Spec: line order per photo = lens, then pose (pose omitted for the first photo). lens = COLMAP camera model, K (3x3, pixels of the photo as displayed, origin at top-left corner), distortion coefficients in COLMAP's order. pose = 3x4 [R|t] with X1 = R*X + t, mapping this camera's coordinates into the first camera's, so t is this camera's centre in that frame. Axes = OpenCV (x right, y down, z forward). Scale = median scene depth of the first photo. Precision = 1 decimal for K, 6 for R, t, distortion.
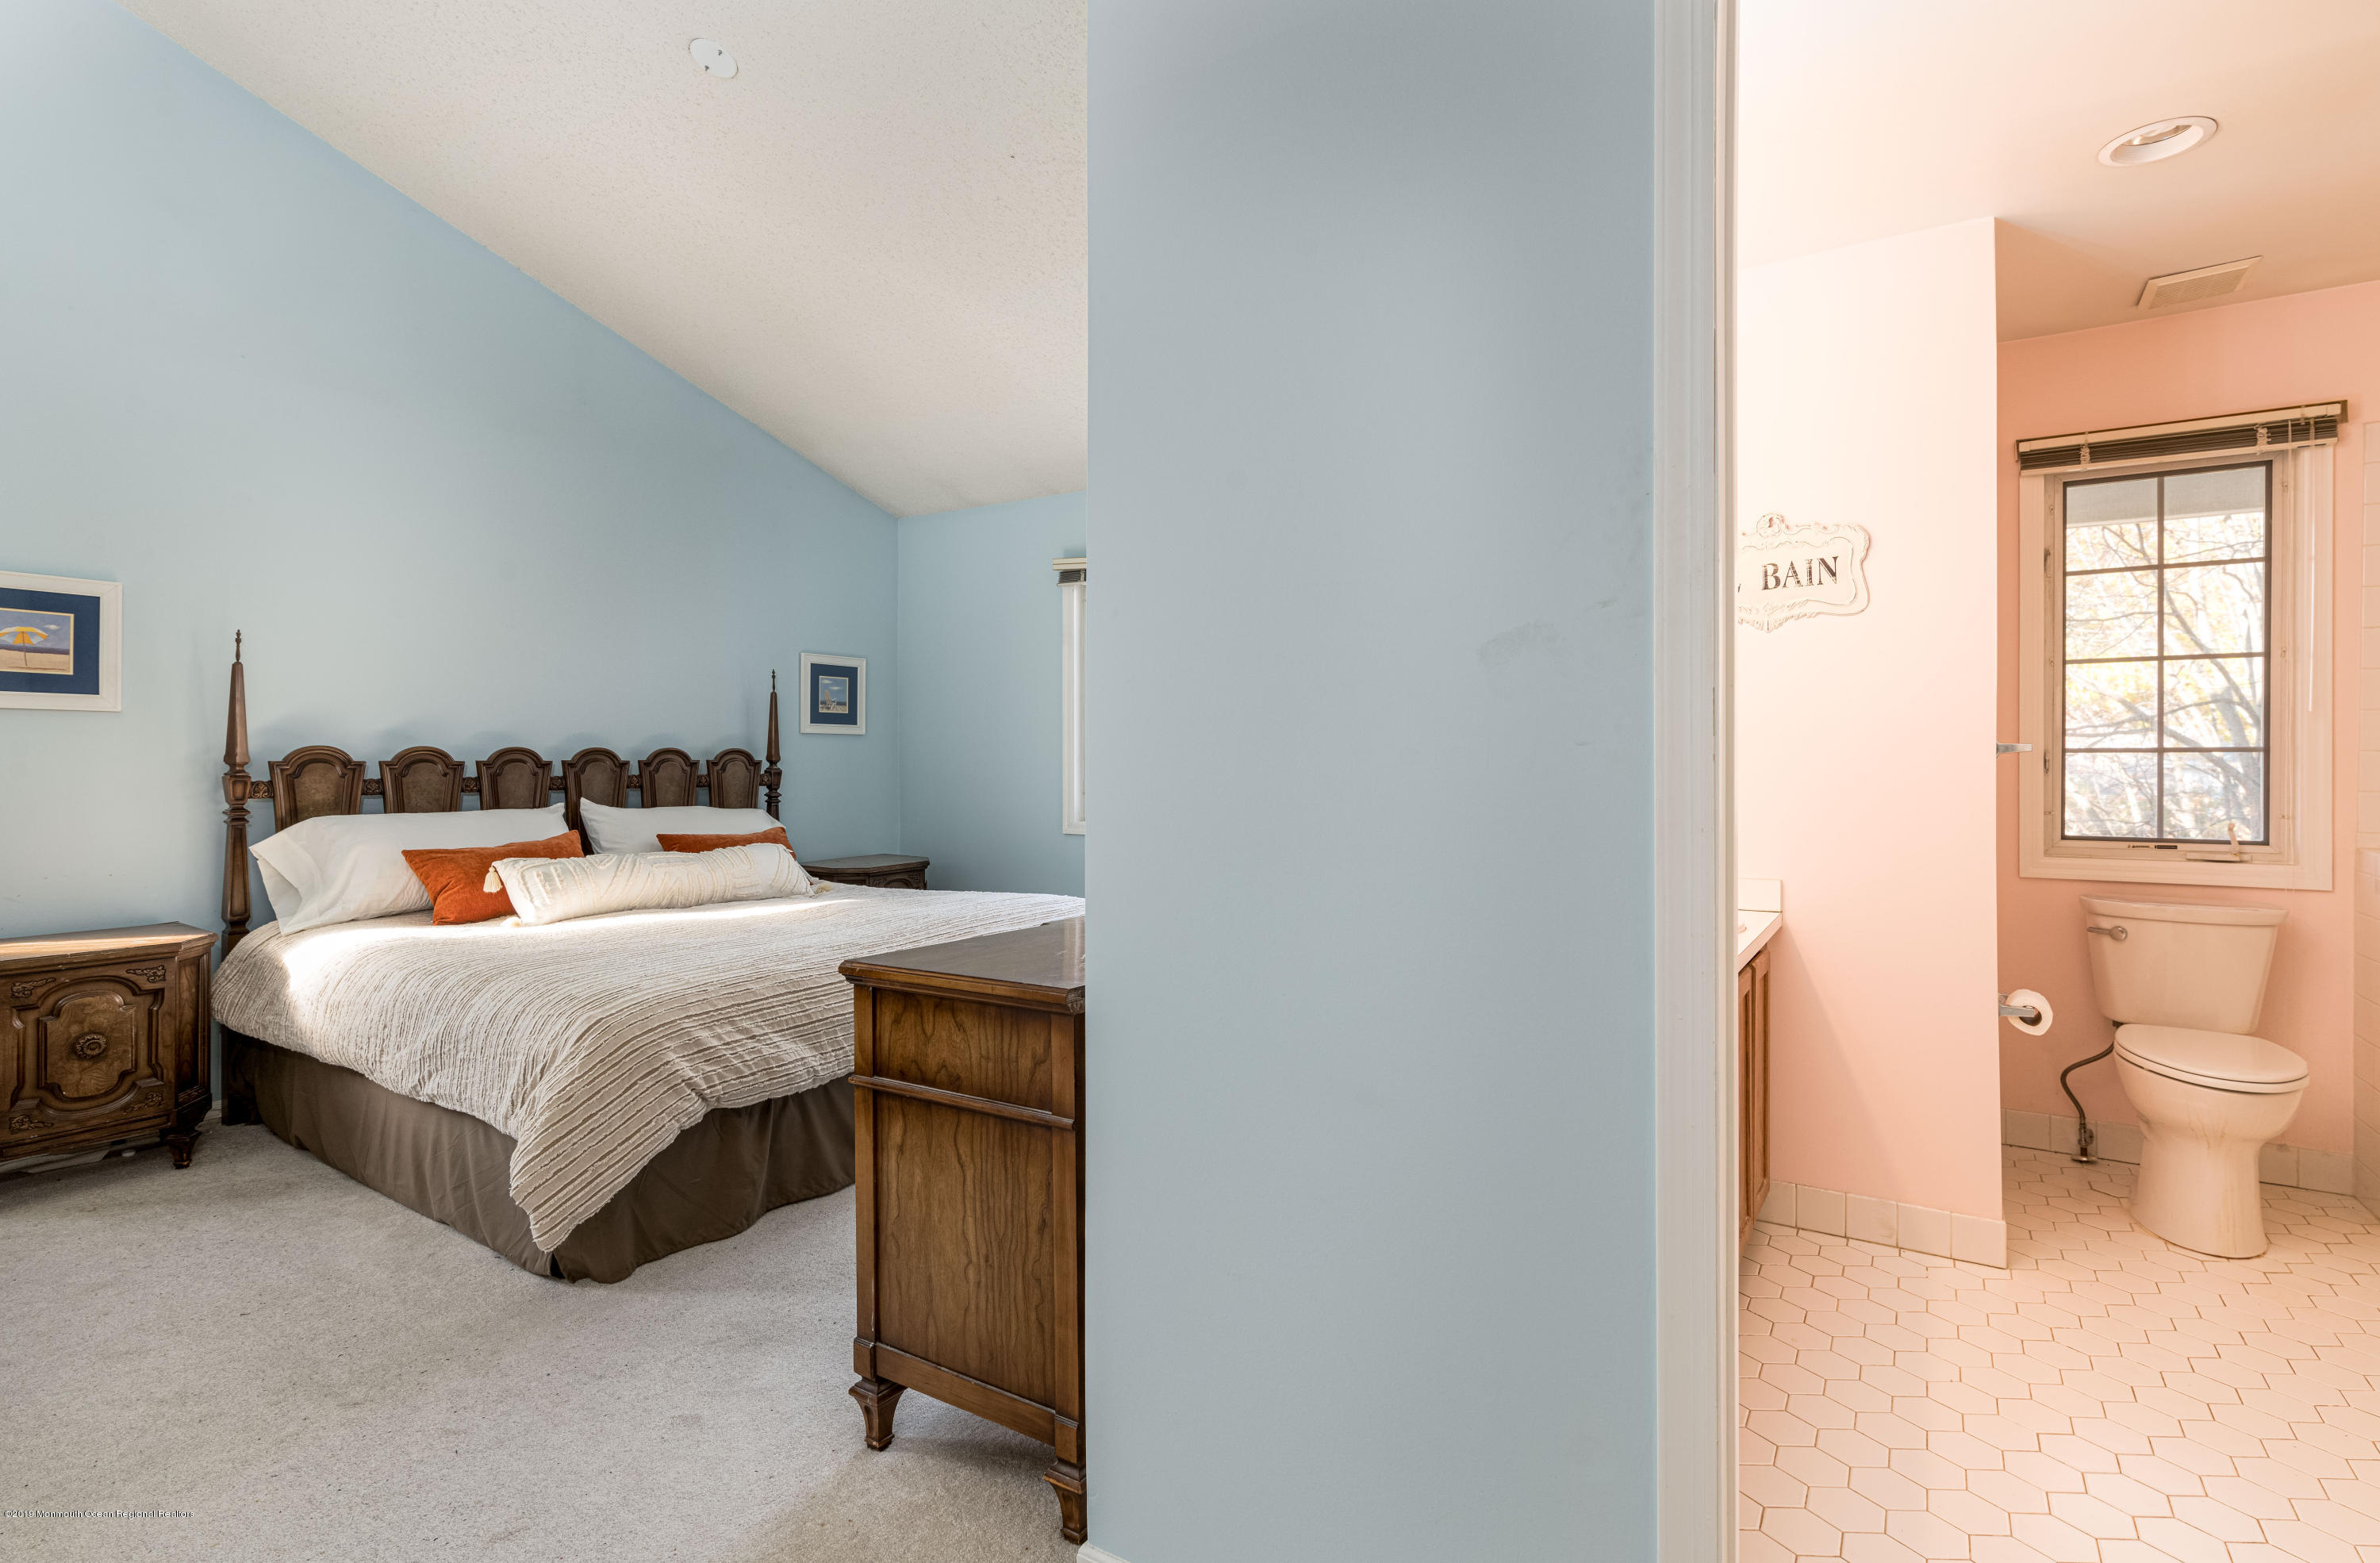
lens RADIAL K [[1126.6, 0, 1202.0], [0, 1126.6, 771.4], [0, 0, 1]] dist [0.002969, -0.001732]
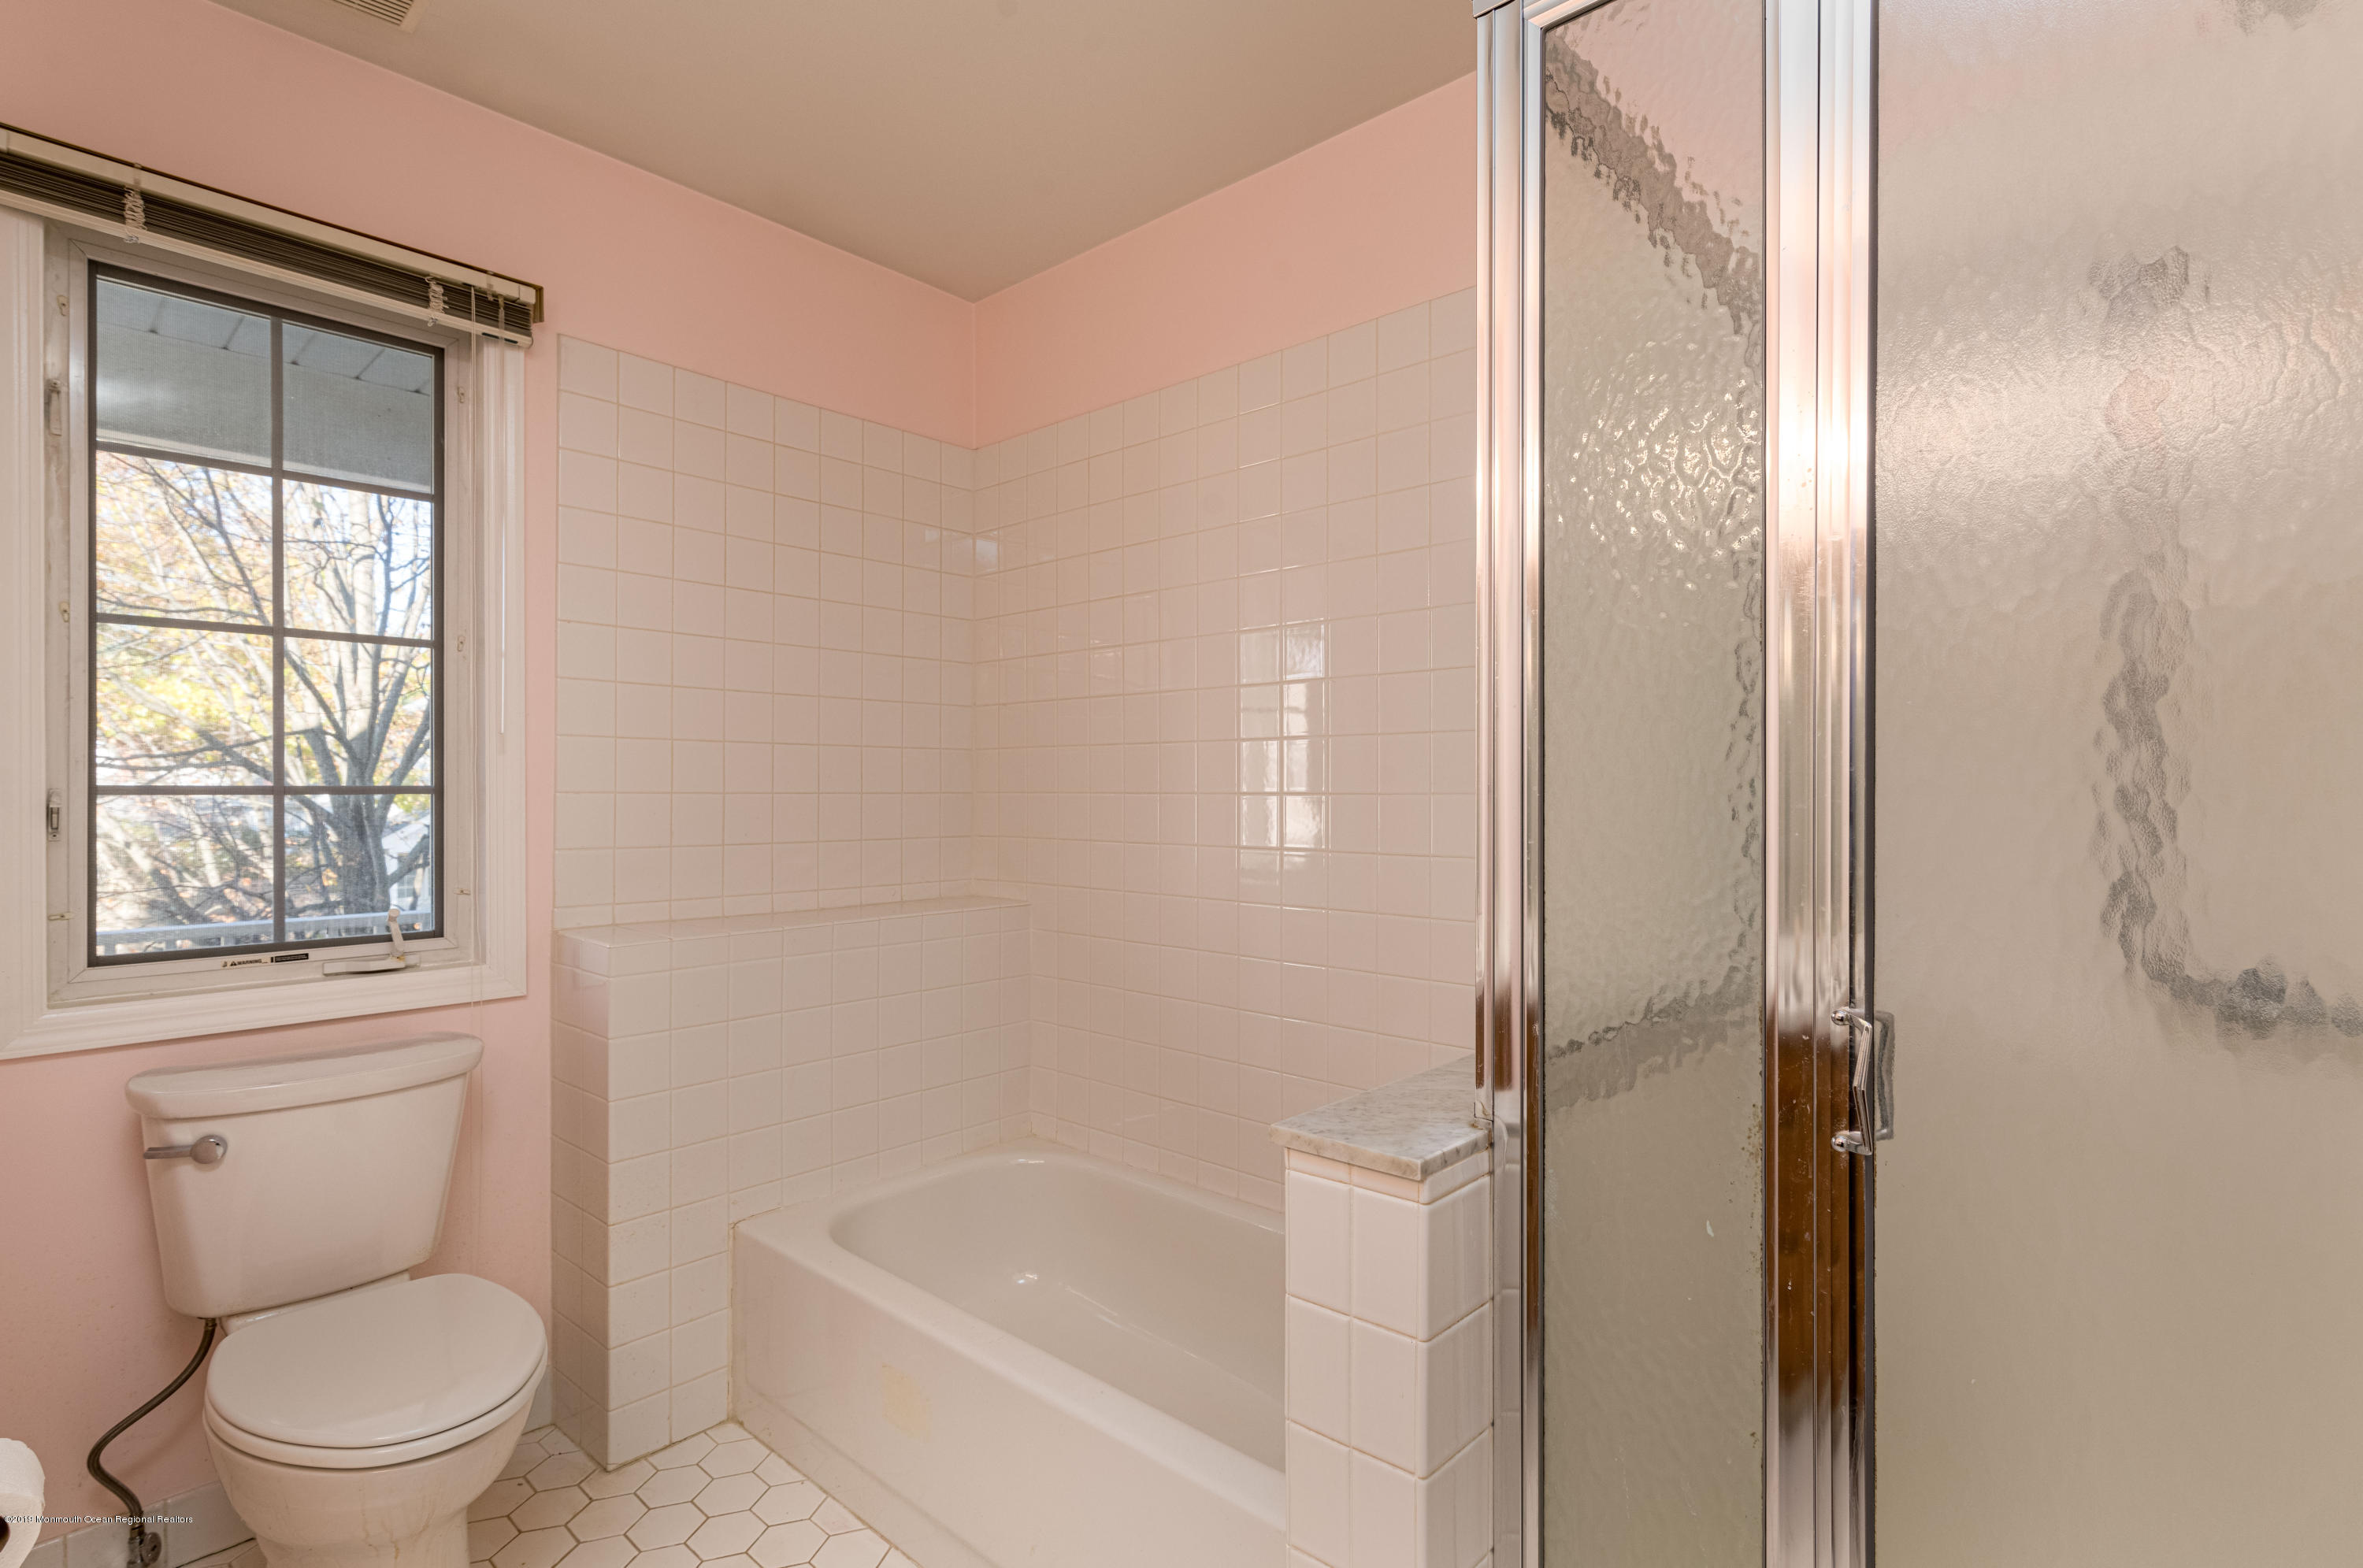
lens RADIAL K [[1118.4, 0, 1192.0], [0, 1118.4, 787.7], [0, 0, 1]] dist [0.002969, -0.001732]
pose [[0.151640, 0.005557, 0.988420, 4.281455], [0.013018, 0.999886, -0.007619, -0.120358], [-0.988350, 0.014023, 0.151551, 5.456038]]
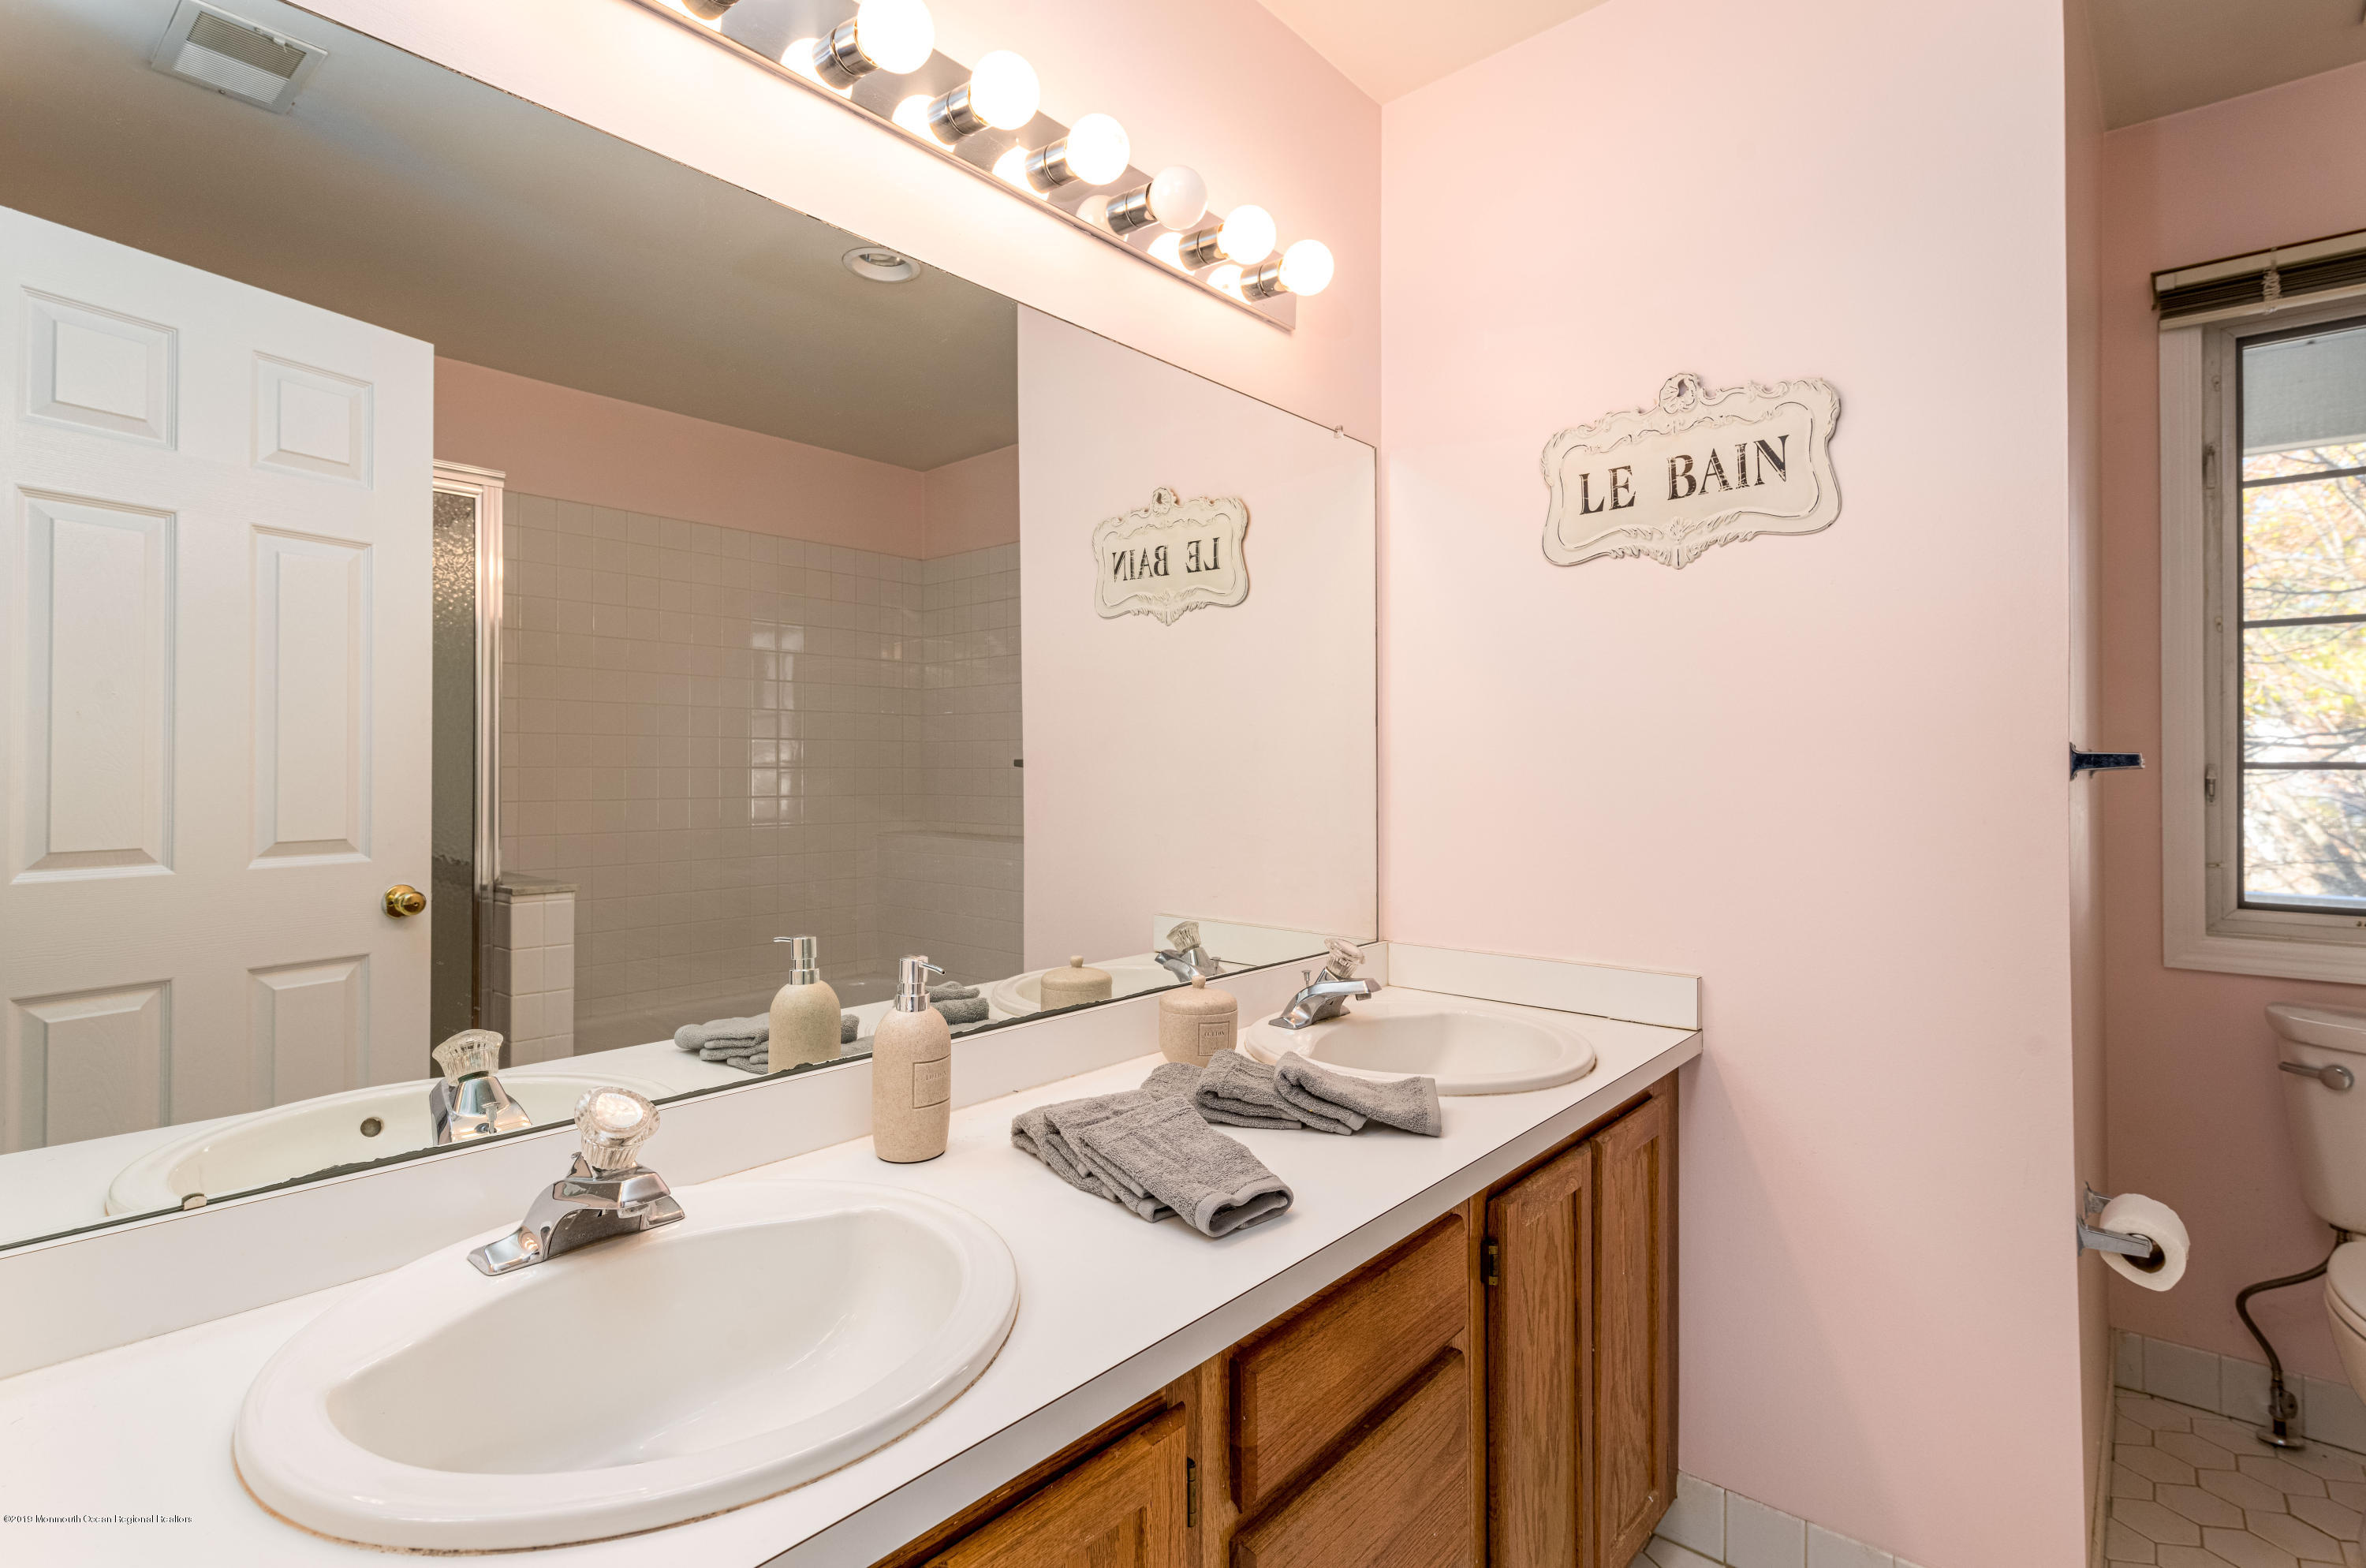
lens RADIAL K [[1119.9, 0, 1177.6], [0, 1119.9, 756.7], [0, 0, 1]] dist [0.002969, -0.001732]
pose [[0.990522, 0.007083, -0.137168, 3.324415], [-0.009765, 0.999774, -0.018896, -0.077052], [0.137004, 0.020056, 0.990367, 3.805136]]
